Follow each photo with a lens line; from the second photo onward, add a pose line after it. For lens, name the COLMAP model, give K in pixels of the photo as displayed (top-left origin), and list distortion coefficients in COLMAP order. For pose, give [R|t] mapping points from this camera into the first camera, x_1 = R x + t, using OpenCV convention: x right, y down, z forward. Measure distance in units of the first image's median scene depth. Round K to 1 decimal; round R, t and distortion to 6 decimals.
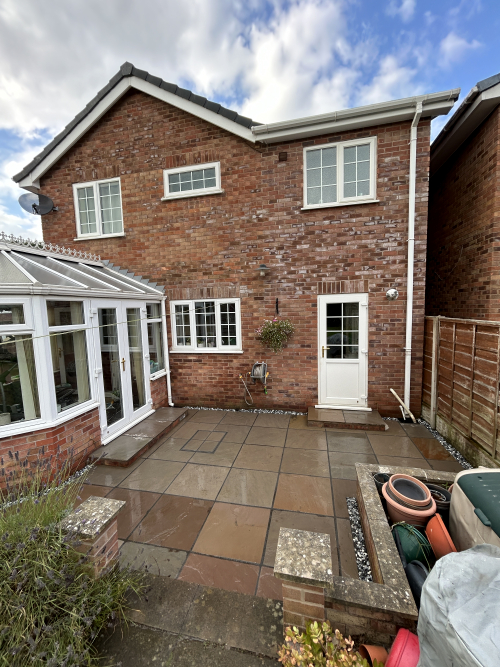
lens RADIAL K [[270.9, 0, 252.1], [0, 270.9, 332.7], [0, 0, 1]] dist [-0.001088, 0.000485]
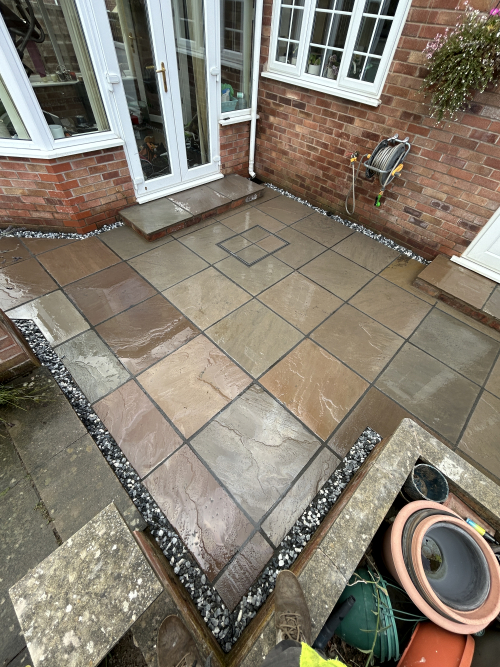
lens RADIAL K [[270.9, 0, 251.4], [0, 270.9, 333.8], [0, 0, 1]] dist [-0.001088, 0.000485]
pose [[0.840555, 0.471557, -0.266649, 0.109405], [-0.143776, 0.668757, 0.729447, 0.026611], [0.522299, -0.574802, 0.629925, 0.343152]]
